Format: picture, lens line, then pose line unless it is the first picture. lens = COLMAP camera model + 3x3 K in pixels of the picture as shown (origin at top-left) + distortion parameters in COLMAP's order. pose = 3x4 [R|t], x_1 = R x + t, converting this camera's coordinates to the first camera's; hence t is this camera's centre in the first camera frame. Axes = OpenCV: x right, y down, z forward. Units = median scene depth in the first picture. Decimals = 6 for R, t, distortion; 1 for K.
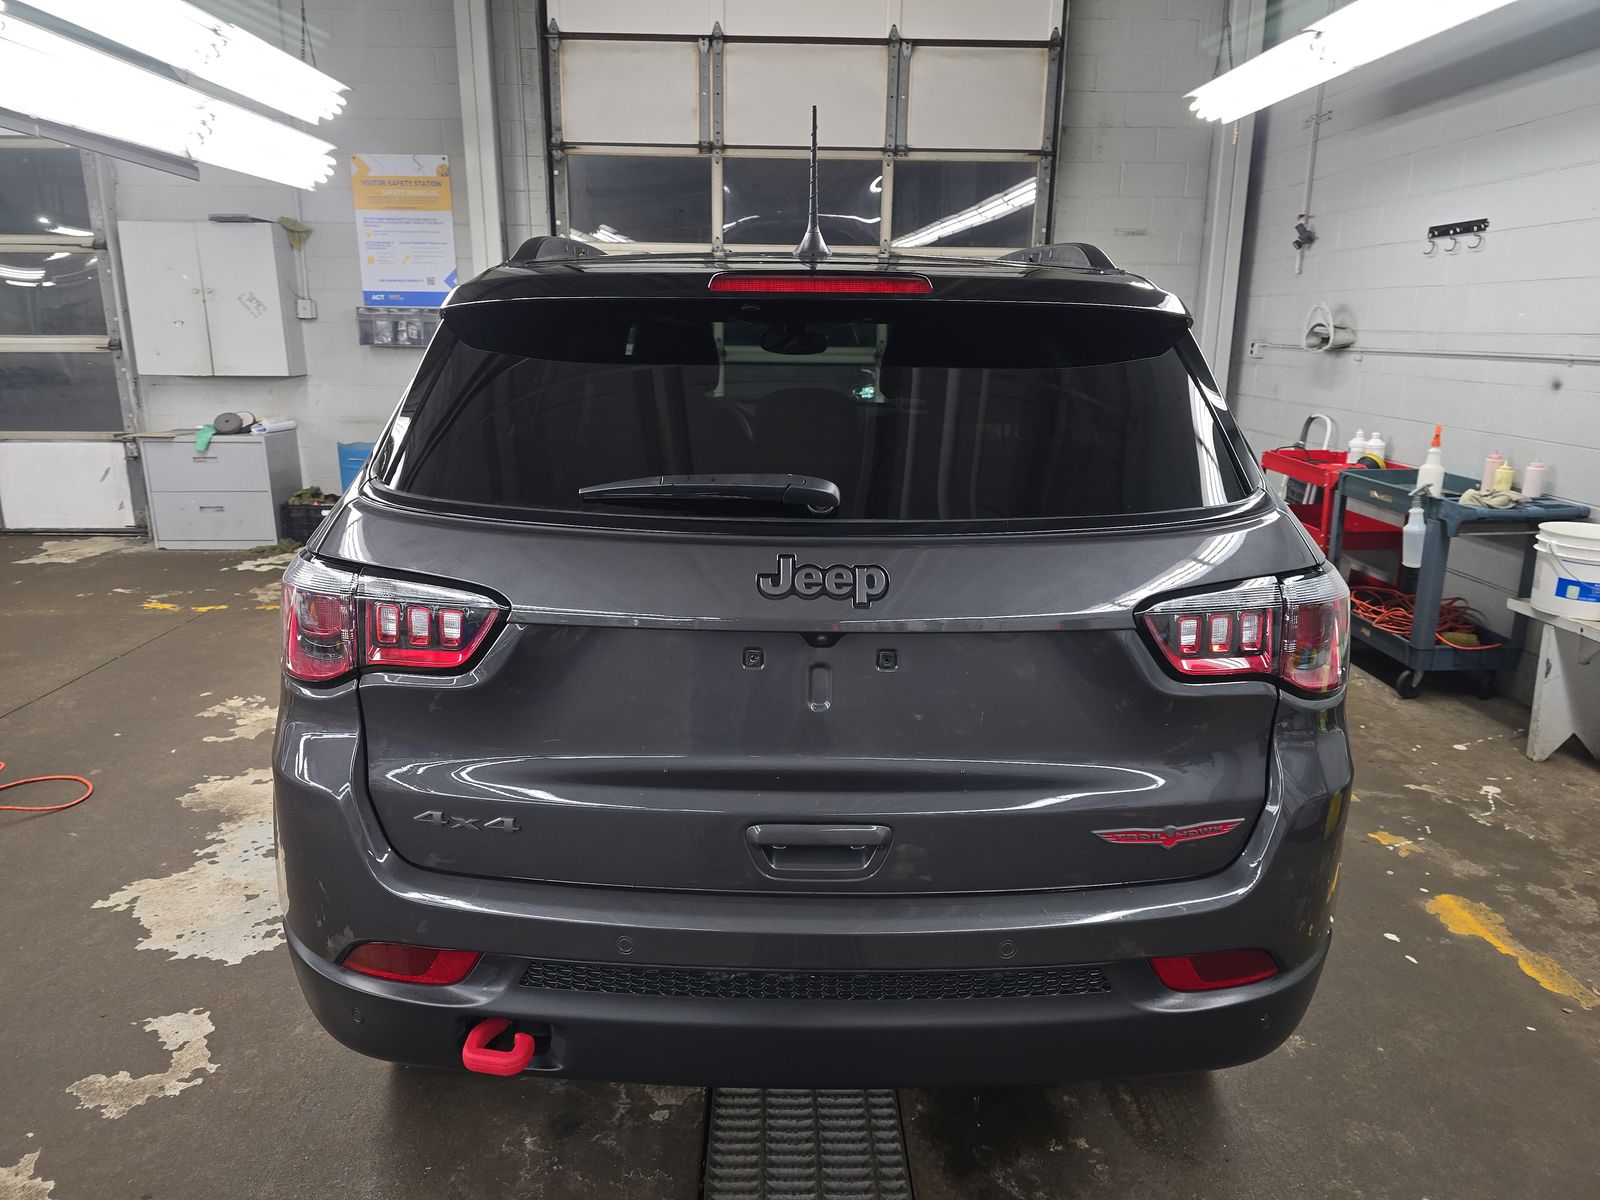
lens RADIAL K [[1070.6, 0, 786.7], [0, 1070.6, 596.6], [0, 0, 1]] dist [0.038604, -0.031133]
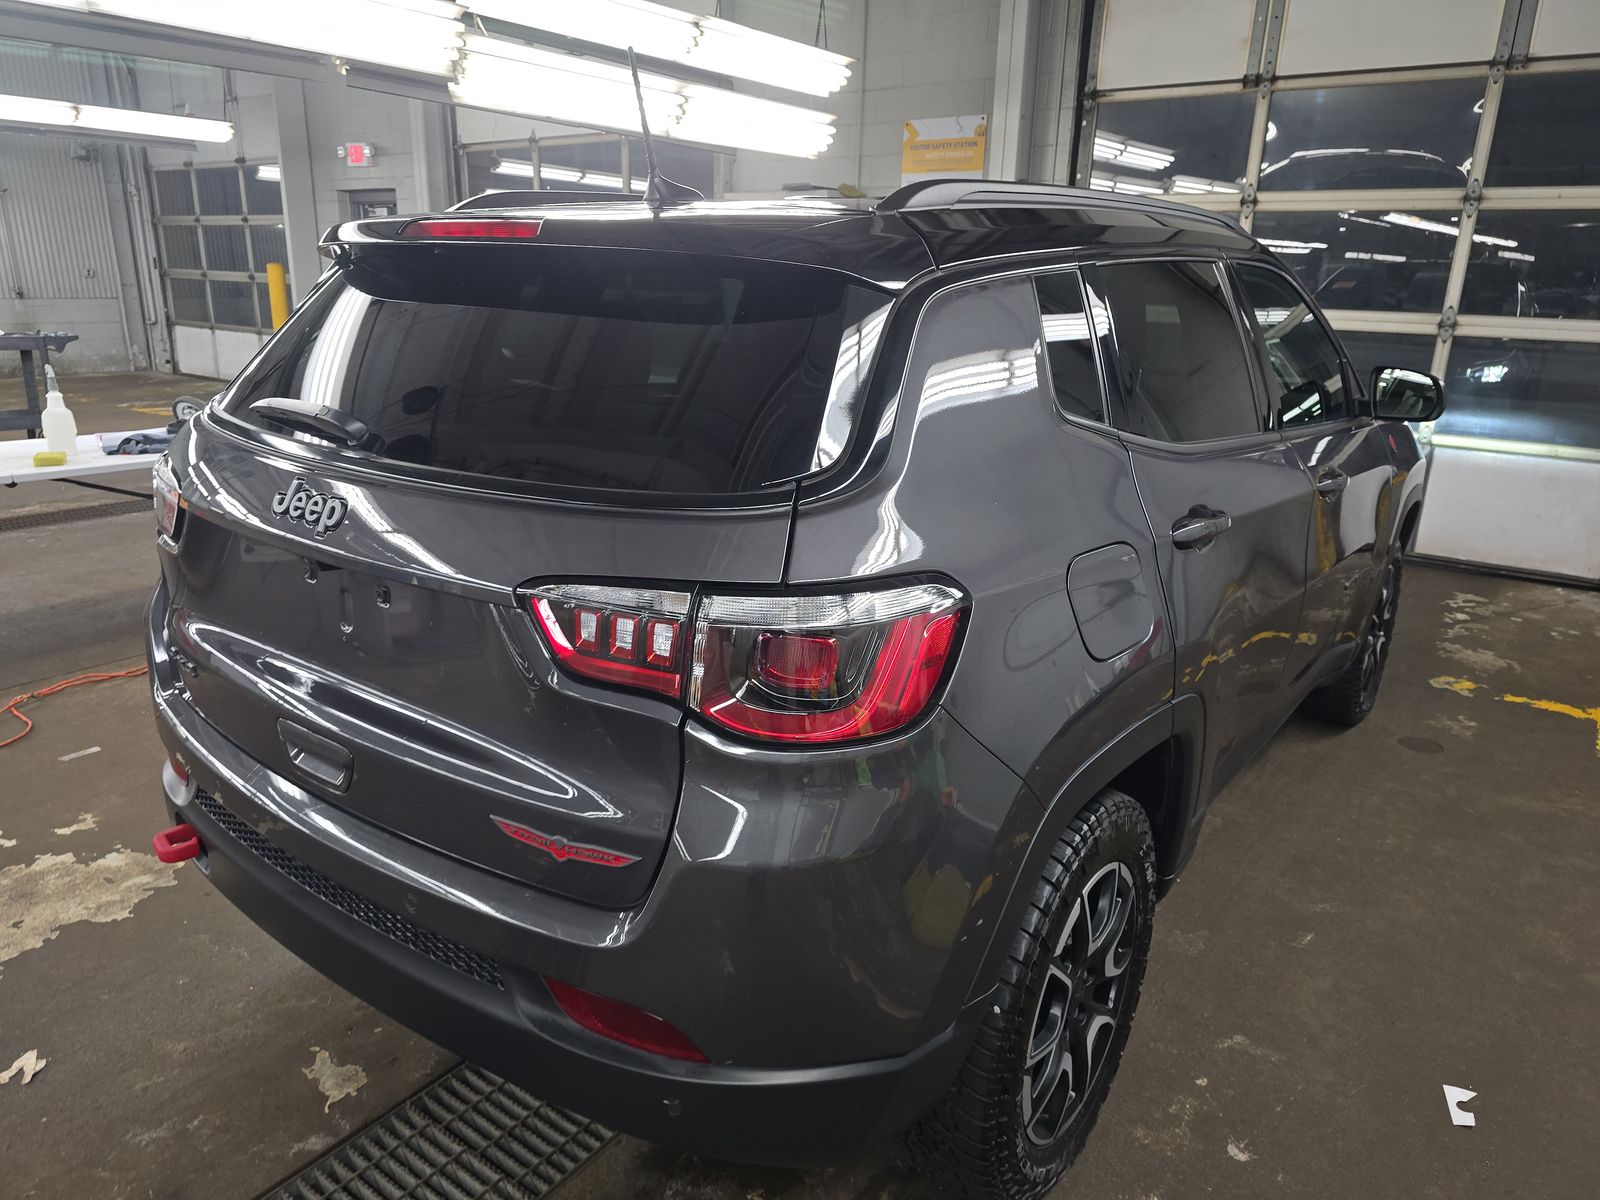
lens RADIAL K [[1076.7, 0, 773.0], [0, 1076.7, 601.3], [0, 0, 1]] dist [-0.000473, -0.006761]
pose [[0.788161, 0.185666, -0.586797, 0.273371], [-0.164673, 0.982269, 0.089613, -0.024690], [0.593030, 0.026000, 0.804760, 0.109585]]
